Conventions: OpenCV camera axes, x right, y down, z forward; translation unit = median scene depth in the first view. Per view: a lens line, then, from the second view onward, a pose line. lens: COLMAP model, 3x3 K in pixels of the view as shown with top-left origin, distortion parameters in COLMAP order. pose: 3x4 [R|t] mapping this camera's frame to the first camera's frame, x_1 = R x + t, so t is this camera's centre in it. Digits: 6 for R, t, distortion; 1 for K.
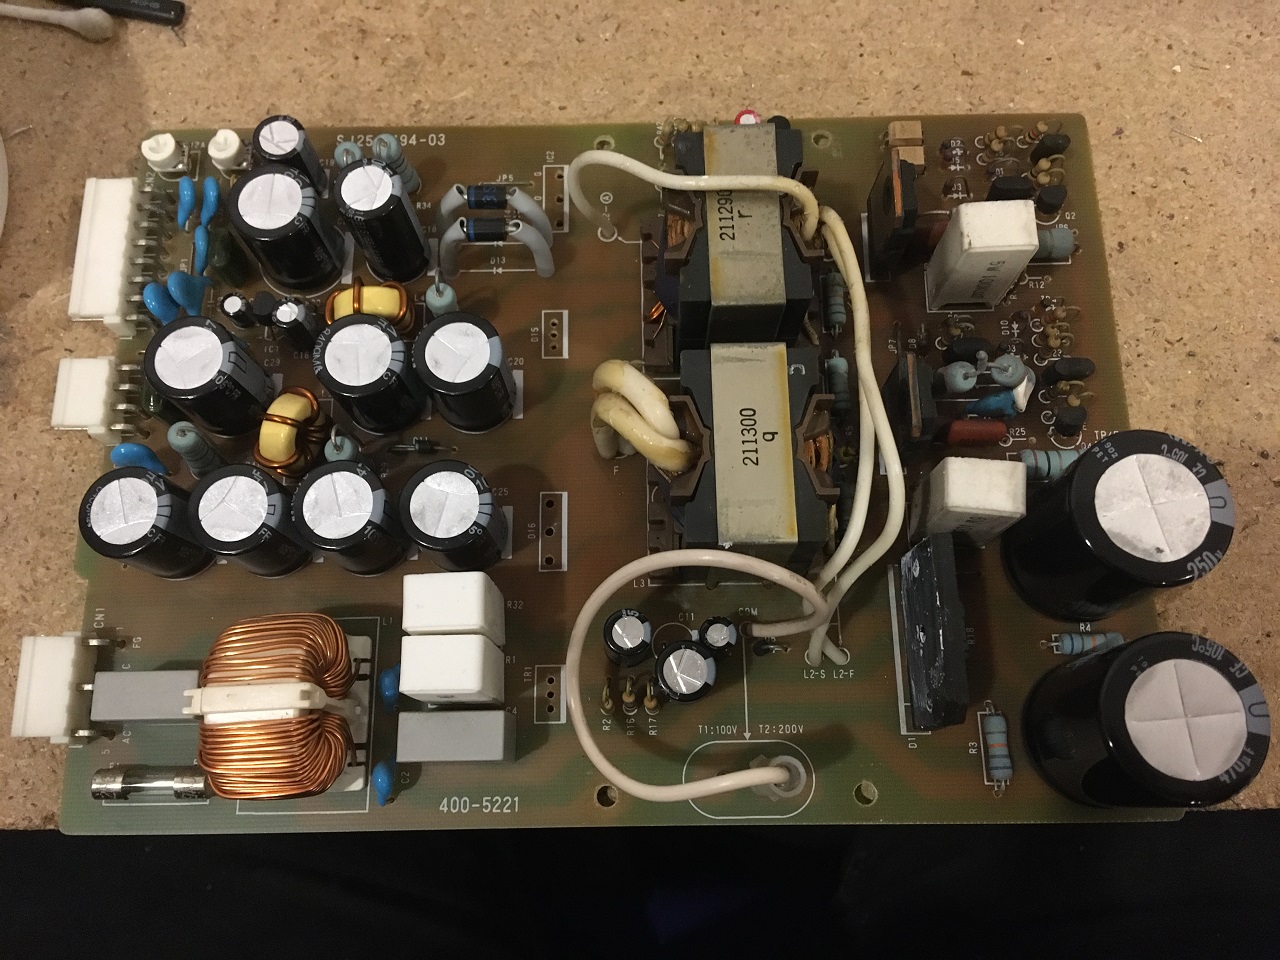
lens RADIAL K [[1100.8, 0, 640.6], [0, 1100.8, 476.7], [0, 0, 1]] dist [0.019809, -0.009923]
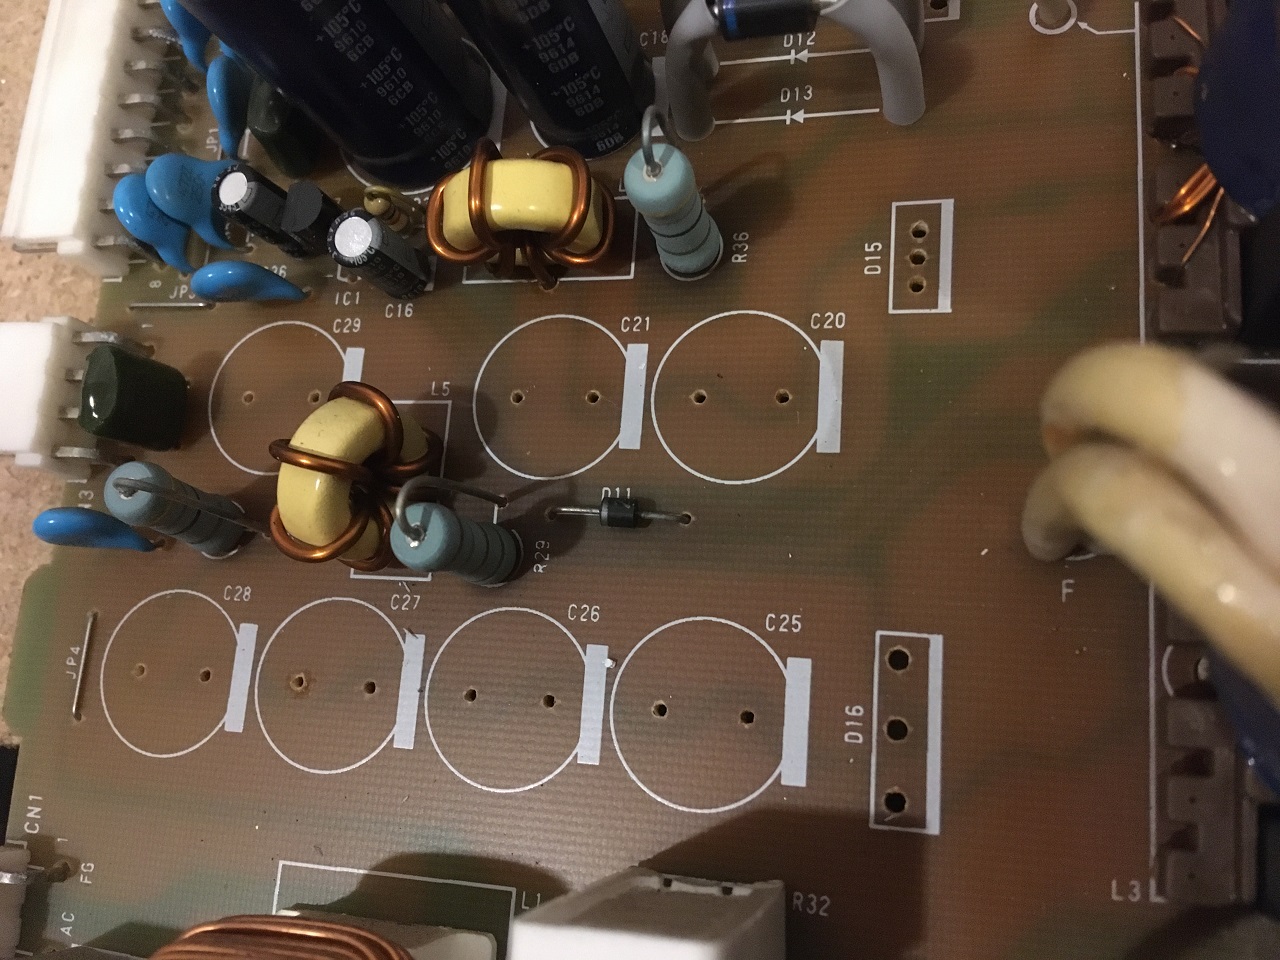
lens RADIAL K [[1100.8, 0, 647.5], [0, 1100.8, 481.6], [0, 0, 1]] dist [0.019809, -0.009923]
pose [[0.960974, 0.035737, -0.274321, -0.061200], [-0.011617, 0.995959, 0.089054, -0.081454], [0.276395, -0.082392, 0.957506, 0.566795]]
